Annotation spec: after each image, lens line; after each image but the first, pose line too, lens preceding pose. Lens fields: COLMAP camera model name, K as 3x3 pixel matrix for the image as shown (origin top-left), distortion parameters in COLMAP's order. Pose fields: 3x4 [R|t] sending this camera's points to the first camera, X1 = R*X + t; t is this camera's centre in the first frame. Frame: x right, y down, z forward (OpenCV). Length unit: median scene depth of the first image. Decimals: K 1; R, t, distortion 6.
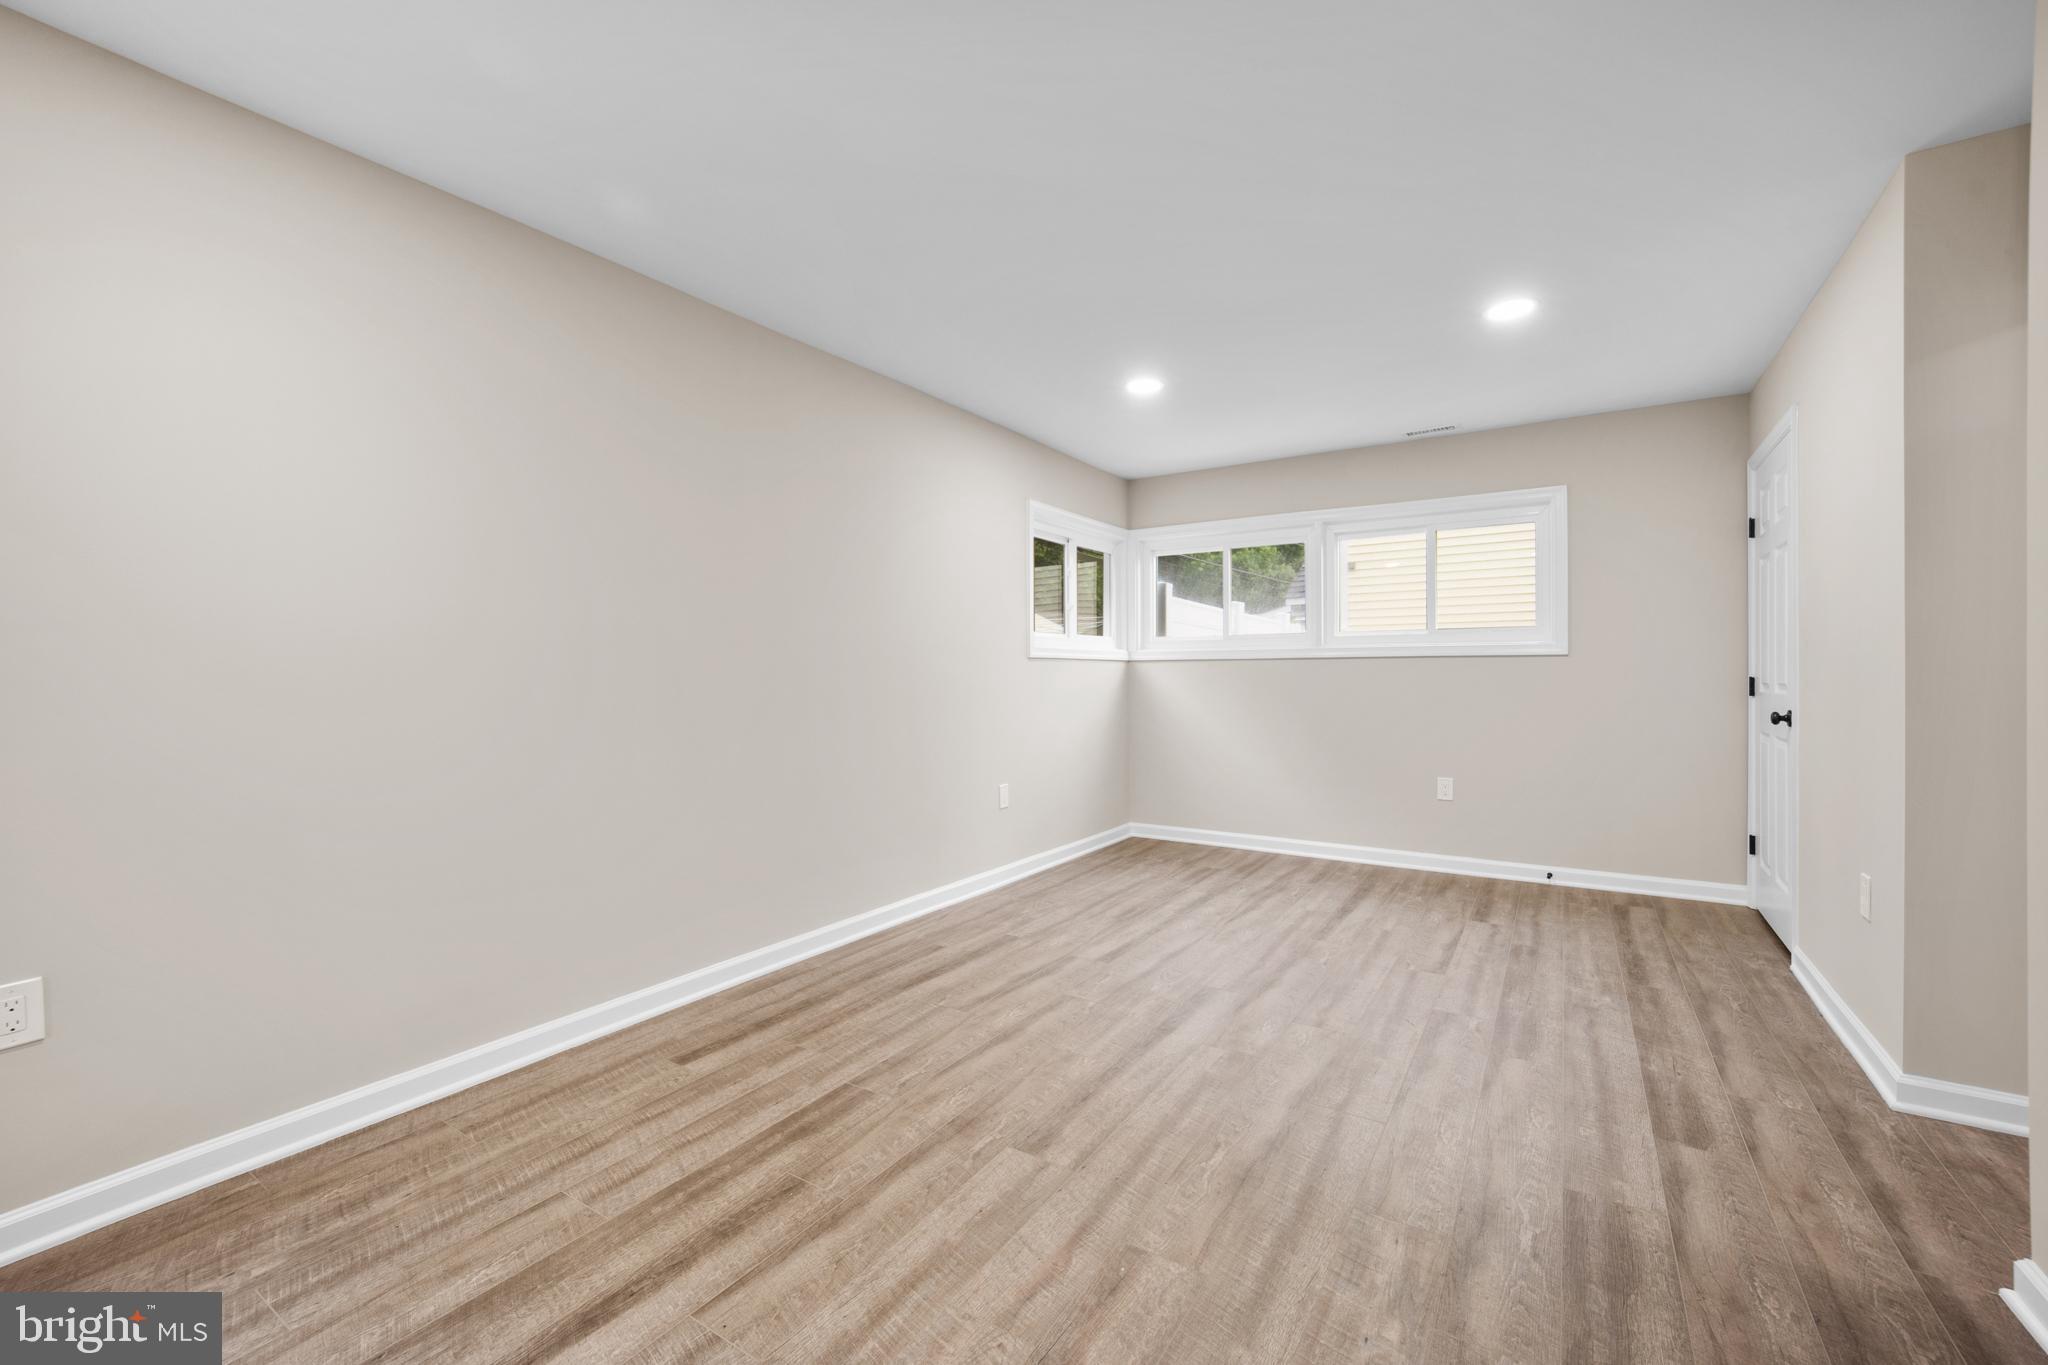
lens RADIAL K [[845.2, 0, 1008.4], [0, 845.2, 674.2], [0, 0, 1]] dist [0.002159, 0.000908]
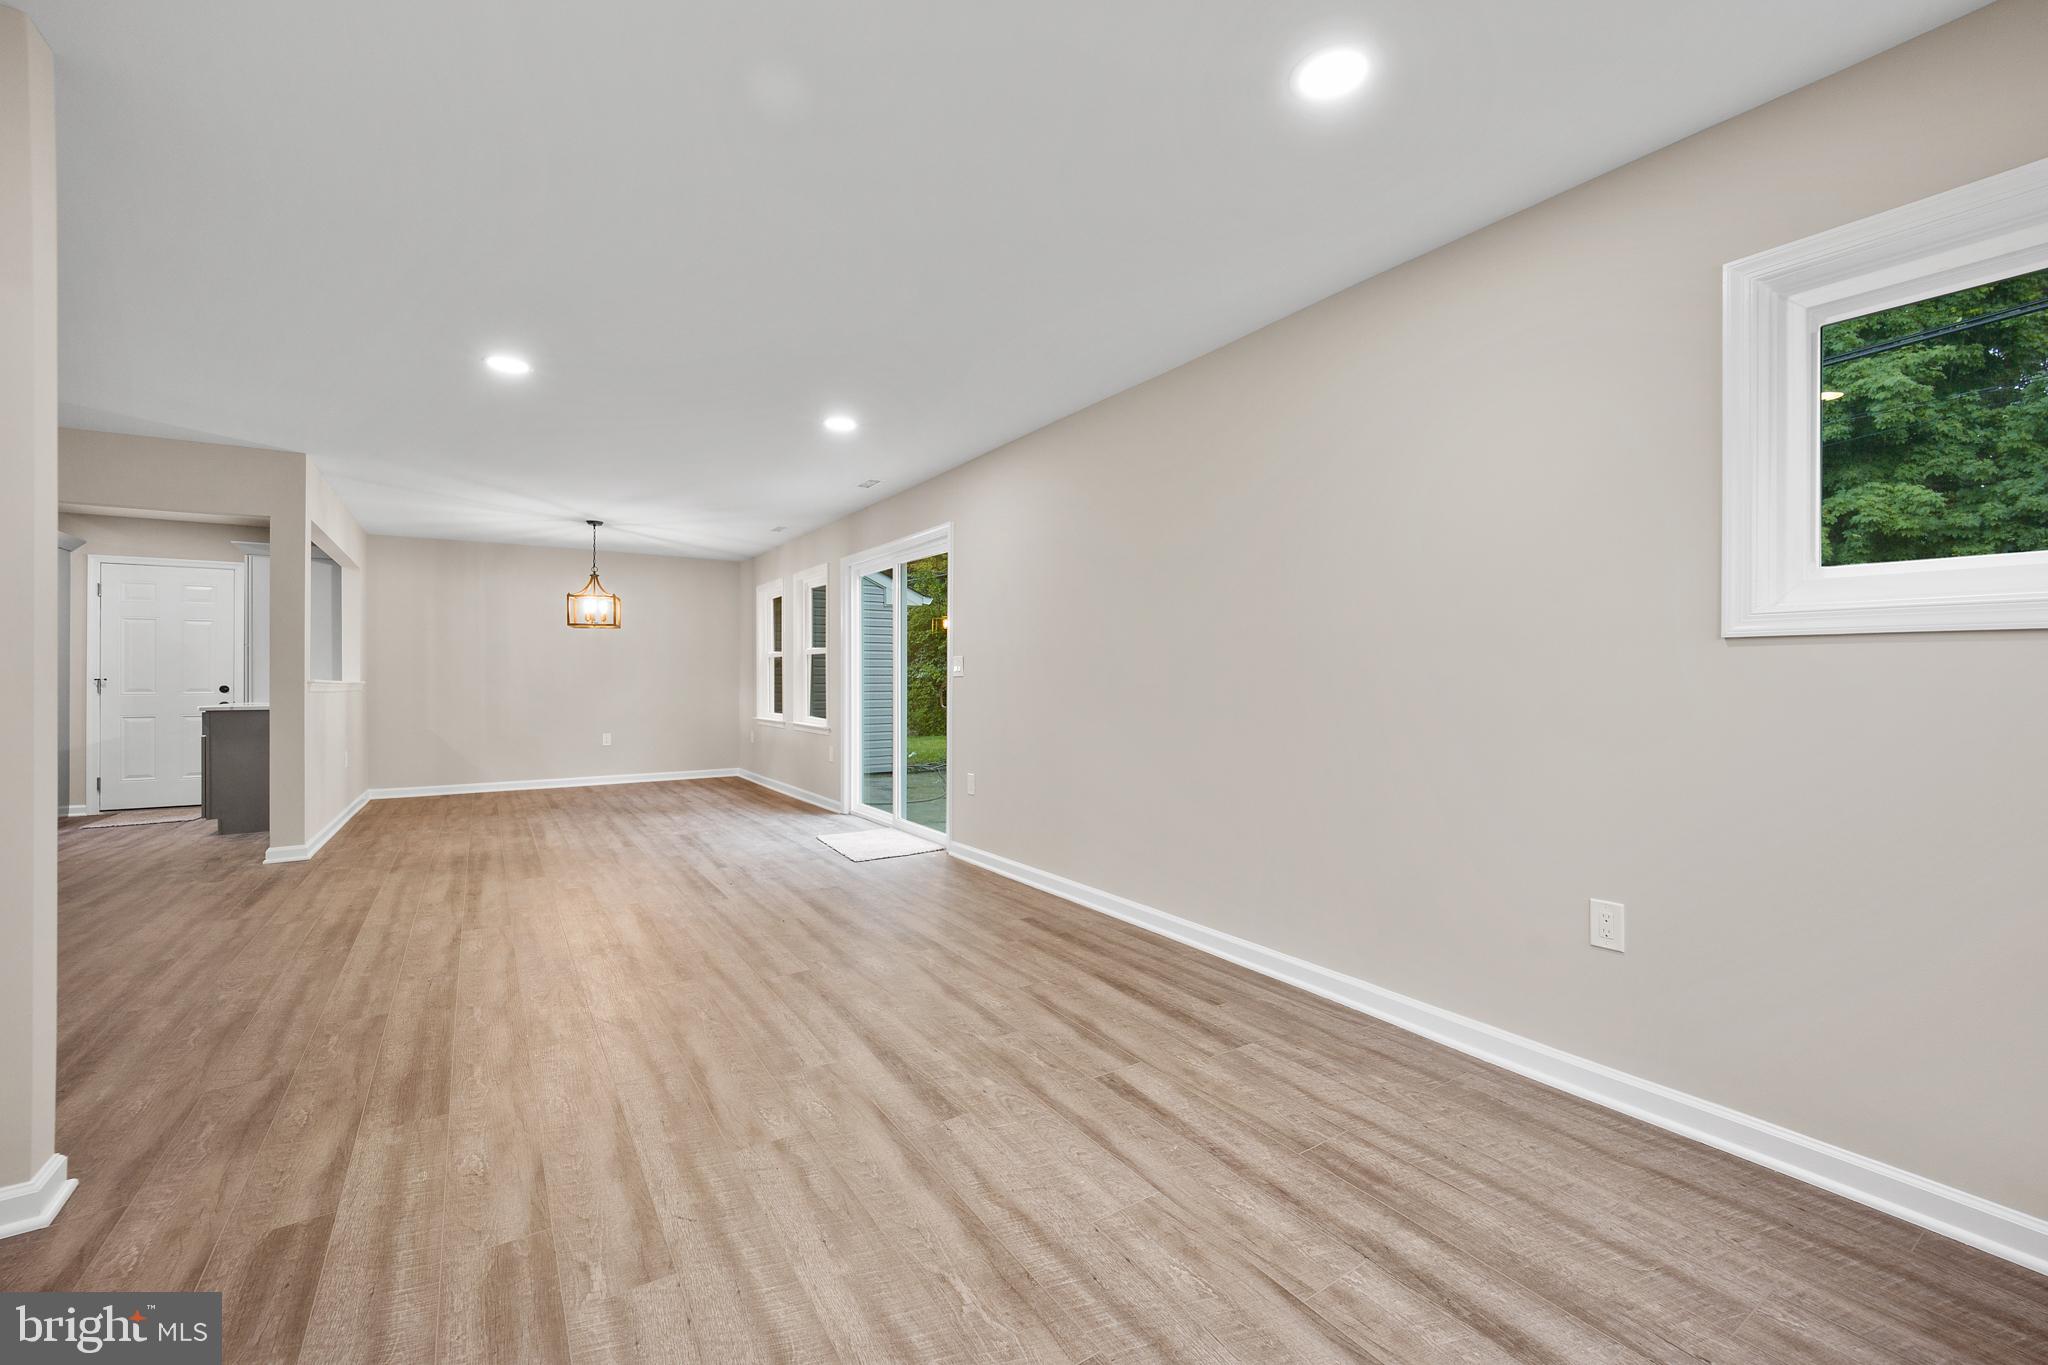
lens RADIAL K [[845.2, 0, 1021.6], [0, 845.2, 680.1], [0, 0, 1]] dist [0.002159, 0.000908]
pose [[-0.403162, 0.006066, -0.915109, 0.934900], [-0.002504, 0.999967, 0.007732, 0.006154], [0.915125, 0.005409, -0.403133, 1.460436]]
